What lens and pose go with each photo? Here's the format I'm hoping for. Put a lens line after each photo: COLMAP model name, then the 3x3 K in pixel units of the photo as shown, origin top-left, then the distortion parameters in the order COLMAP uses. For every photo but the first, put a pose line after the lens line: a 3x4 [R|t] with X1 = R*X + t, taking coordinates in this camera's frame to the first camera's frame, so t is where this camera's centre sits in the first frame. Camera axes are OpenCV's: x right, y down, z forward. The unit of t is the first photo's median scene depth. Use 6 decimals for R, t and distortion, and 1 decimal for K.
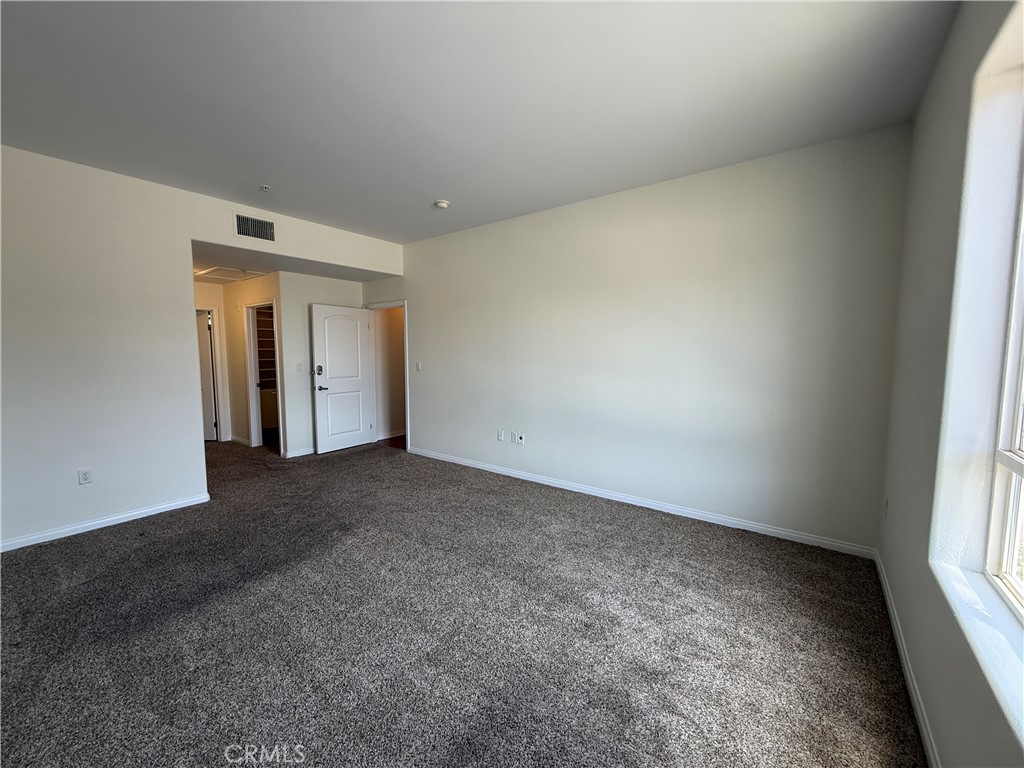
lens RADIAL K [[407.3, 0, 509.9], [0, 407.3, 383.3], [0, 0, 1]] dist [0.000365, -0.000094]
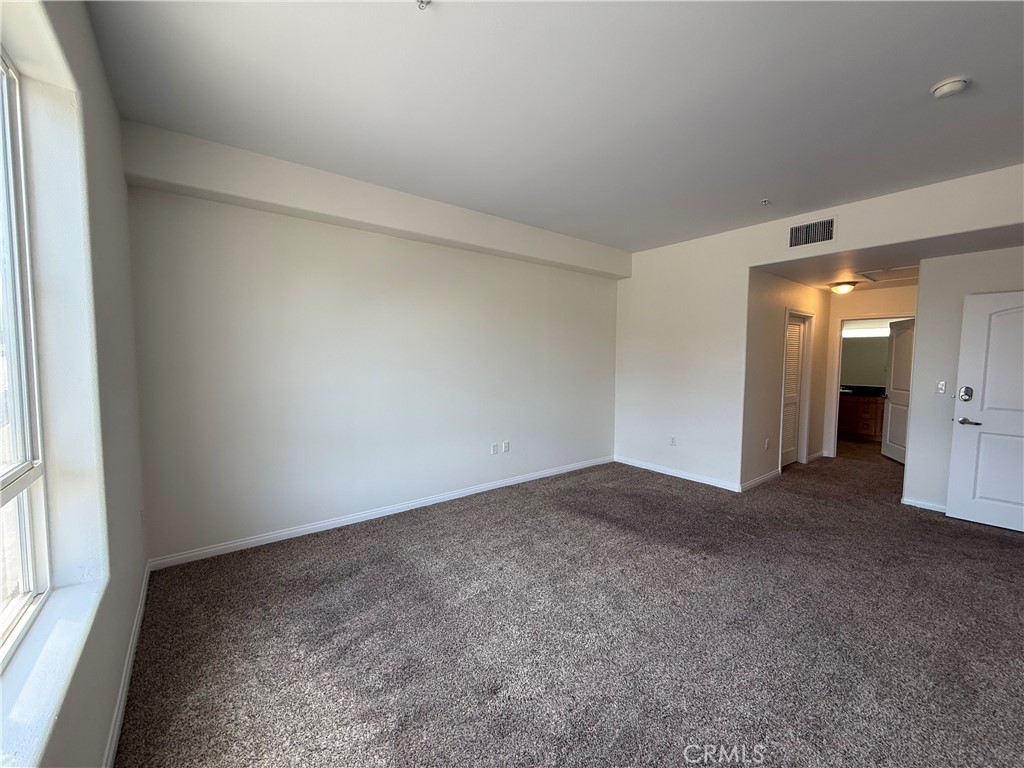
lens RADIAL K [[407.3, 0, 509.9], [0, 407.3, 383.3], [0, 0, 1]] dist [0.000365, -0.000094]
pose [[-0.262680, 0.060819, -0.962964, 0.494155], [-0.086233, 0.992538, 0.086209, -0.057210], [0.961022, 0.105685, -0.255475, 0.611356]]
